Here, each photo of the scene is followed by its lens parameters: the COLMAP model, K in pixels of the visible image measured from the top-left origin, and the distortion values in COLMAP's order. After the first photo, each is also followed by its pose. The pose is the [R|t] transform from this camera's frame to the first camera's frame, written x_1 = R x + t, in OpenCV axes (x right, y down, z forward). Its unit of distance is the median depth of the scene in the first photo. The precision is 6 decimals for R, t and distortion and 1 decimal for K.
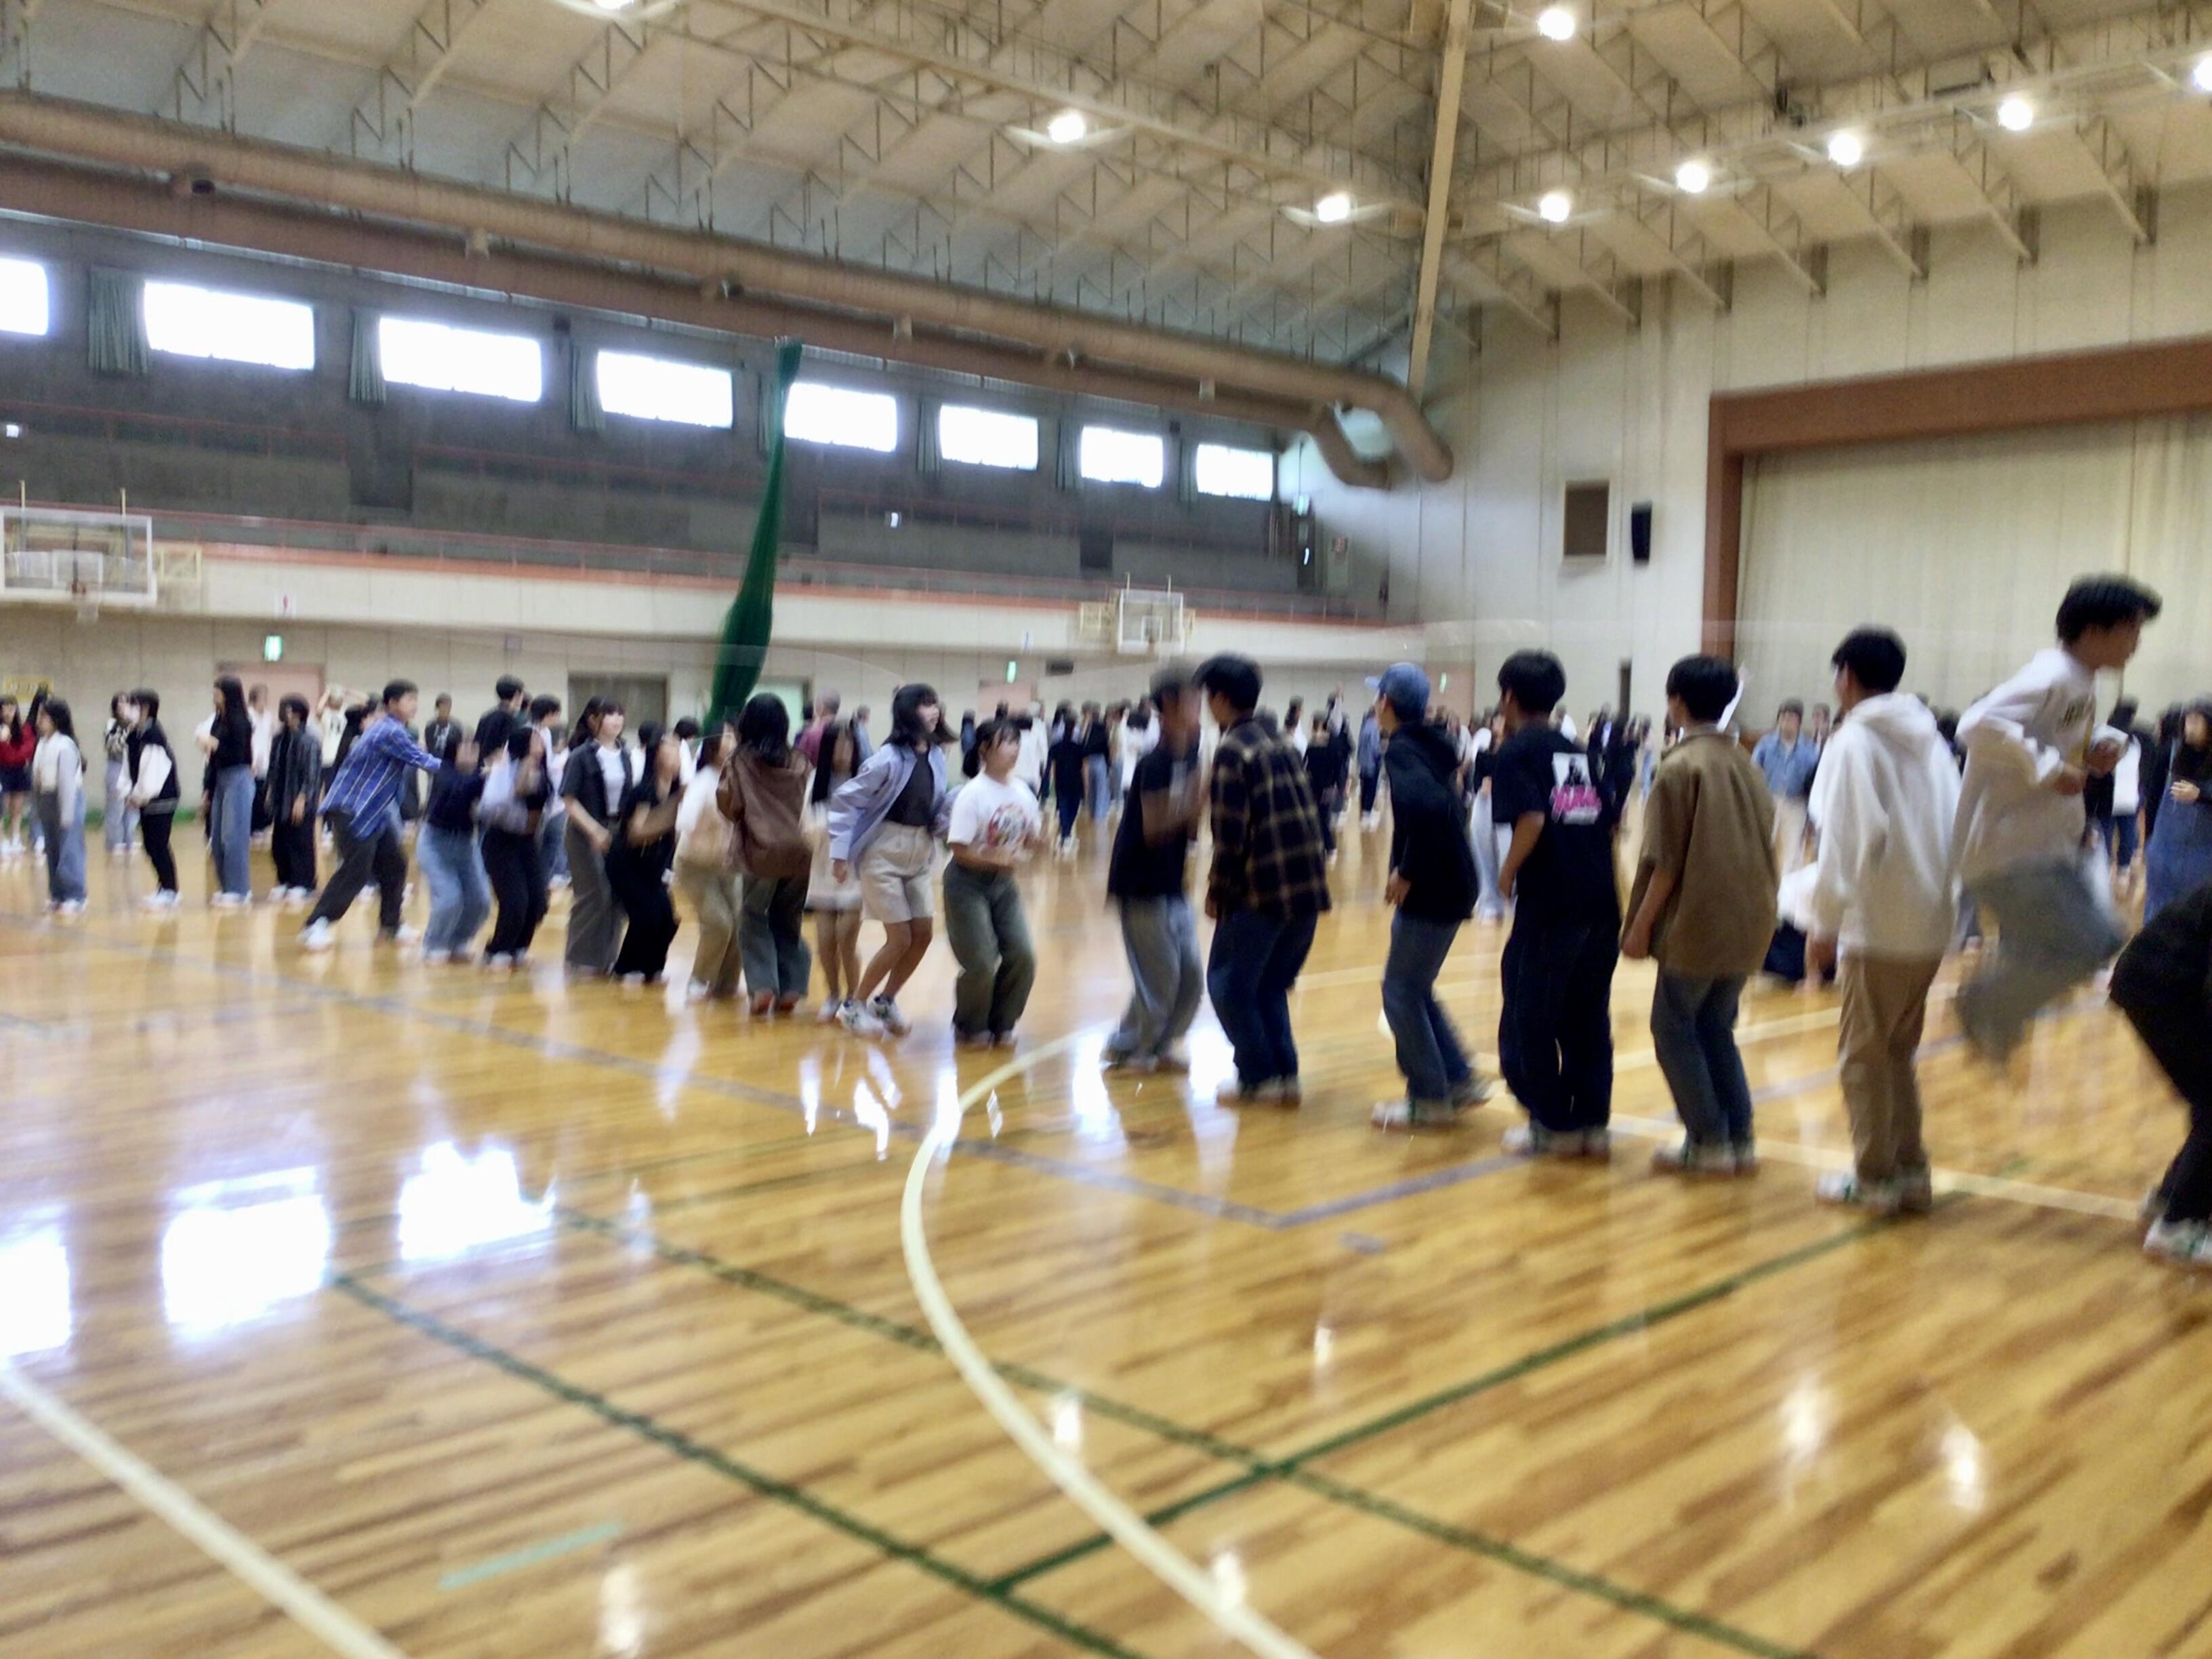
lens RADIAL K [[2001.4, 0, 1089.8], [0, 2001.4, 835.6], [0, 0, 1]] dist [0.032141, -0.085388]
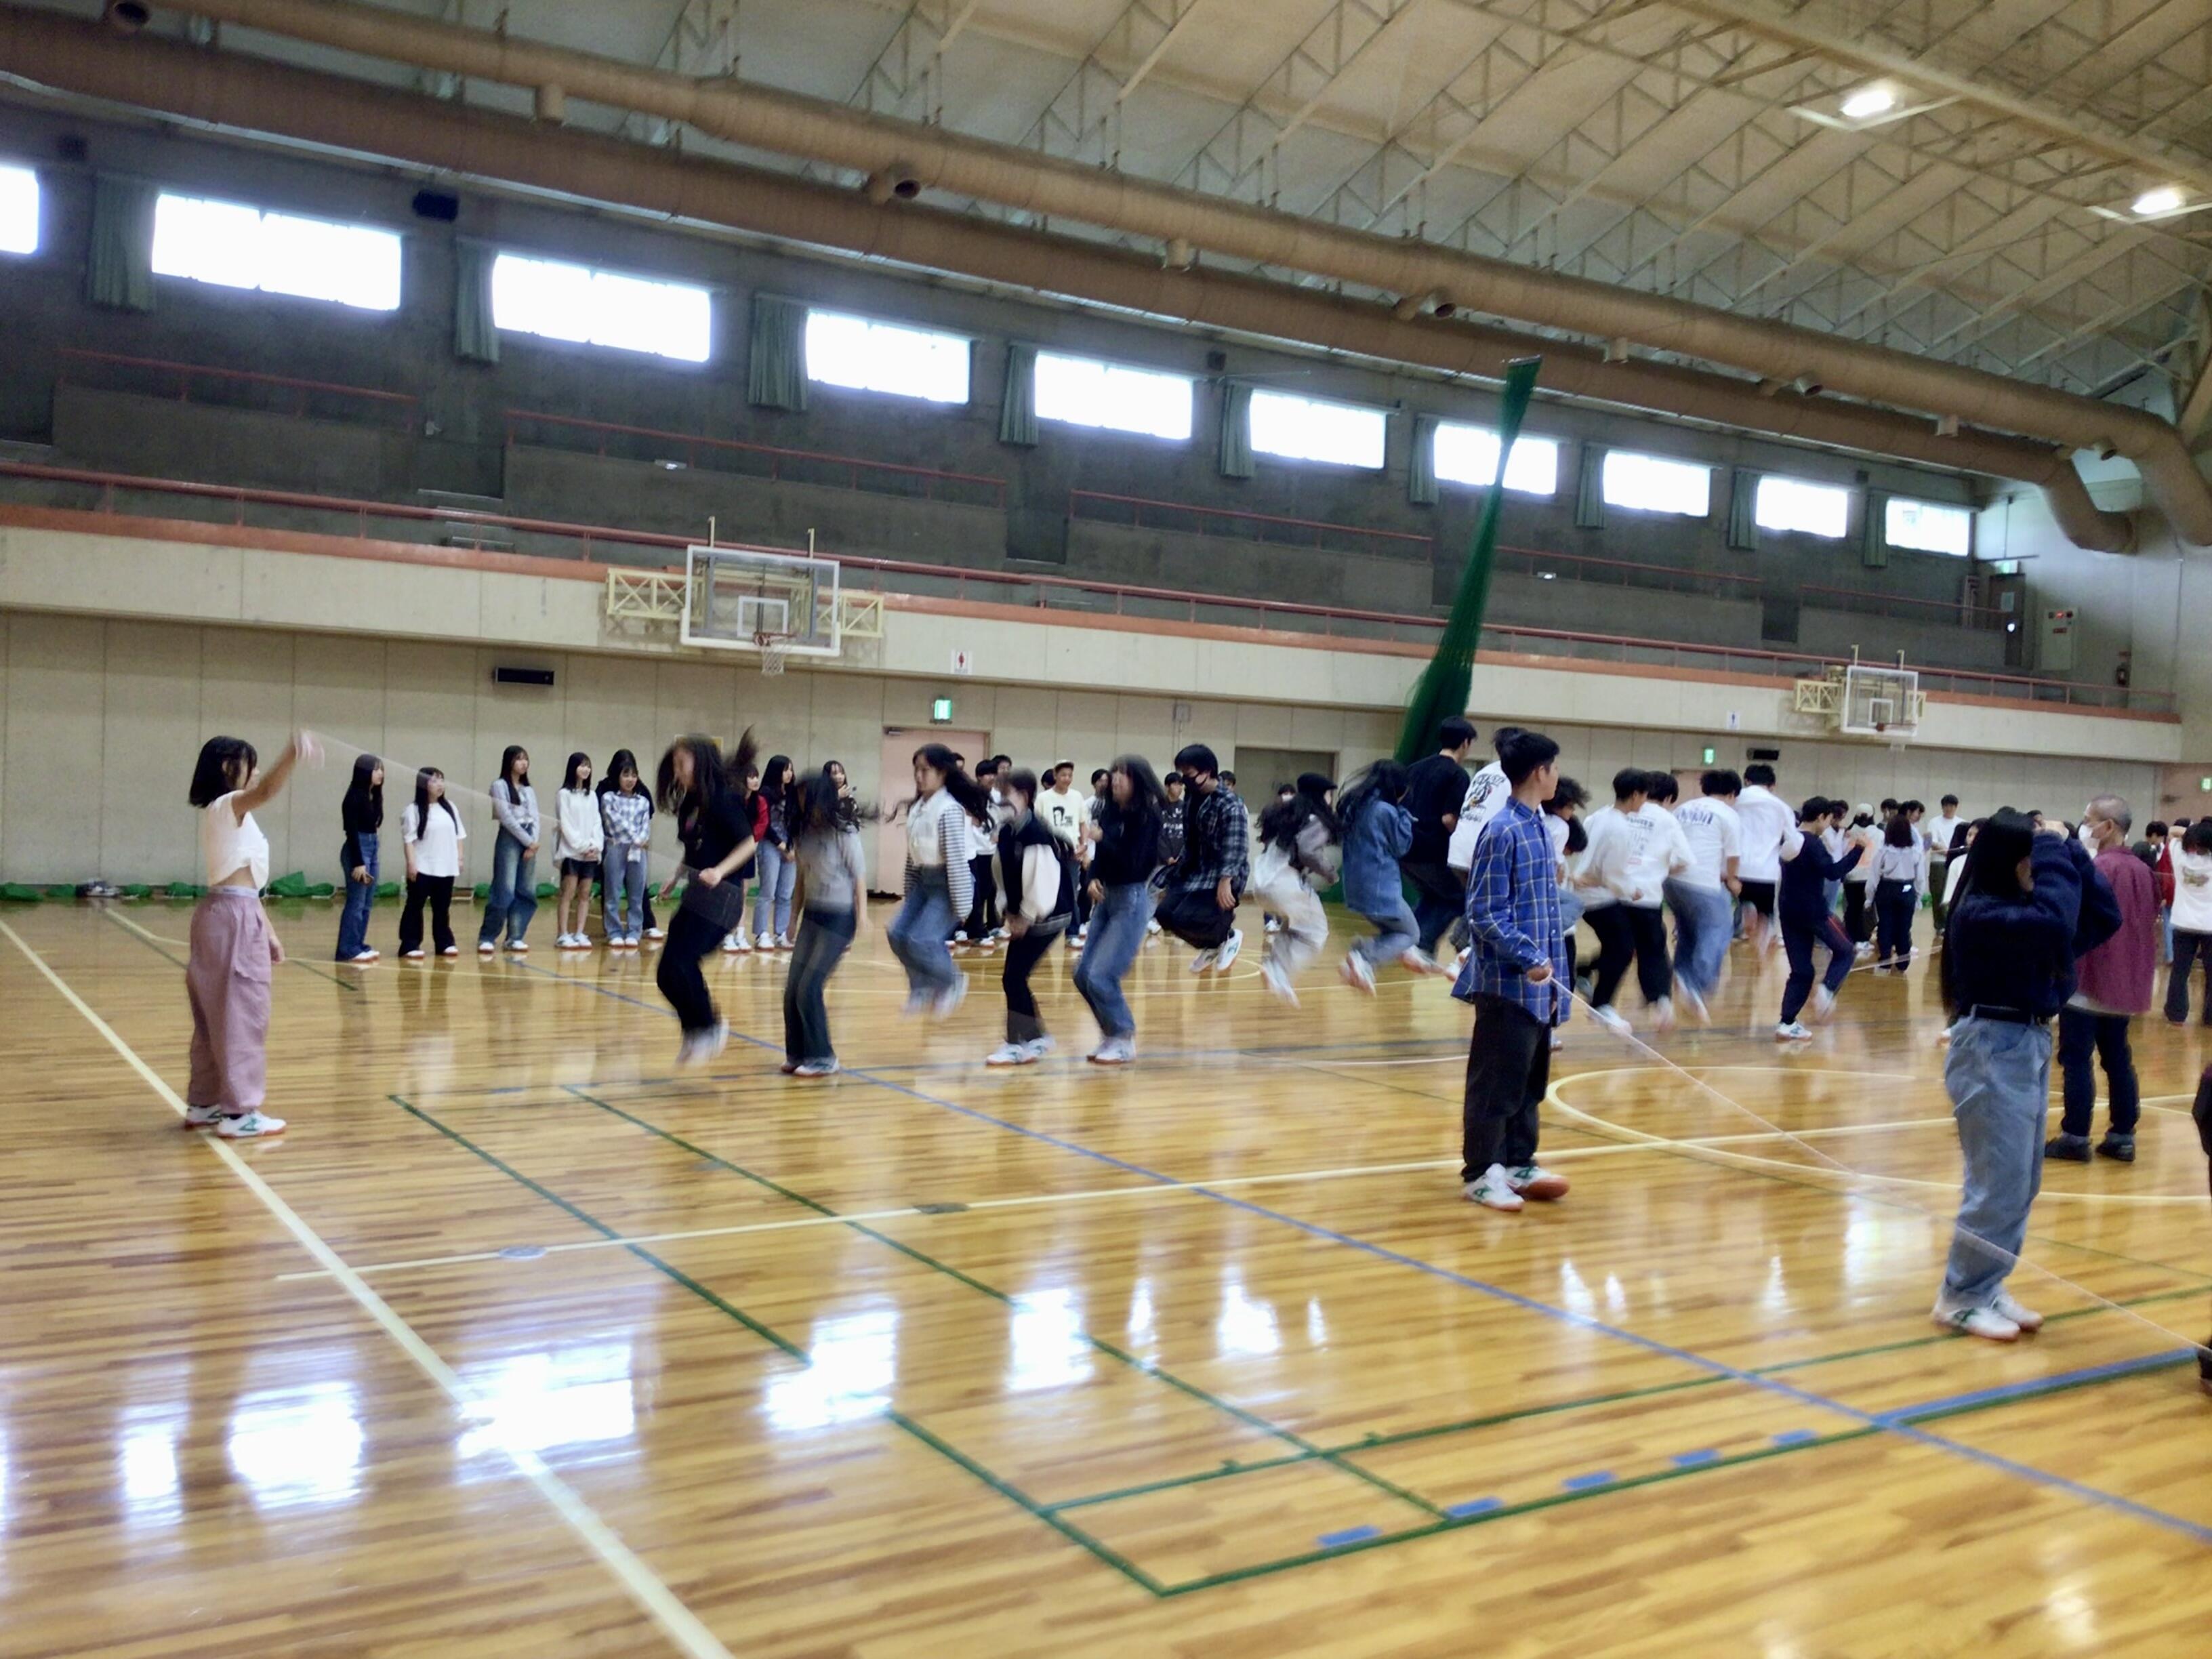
lens RADIAL K [[2001.4, 0, 1093.2], [0, 2001.4, 835.5], [0, 0, 1]] dist [0.032141, -0.085388]
pose [[0.976225, 0.034891, -0.213933, -0.131043], [-0.042453, 0.998622, -0.030856, -0.012152], [0.212561, 0.039205, 0.976361, 0.133875]]
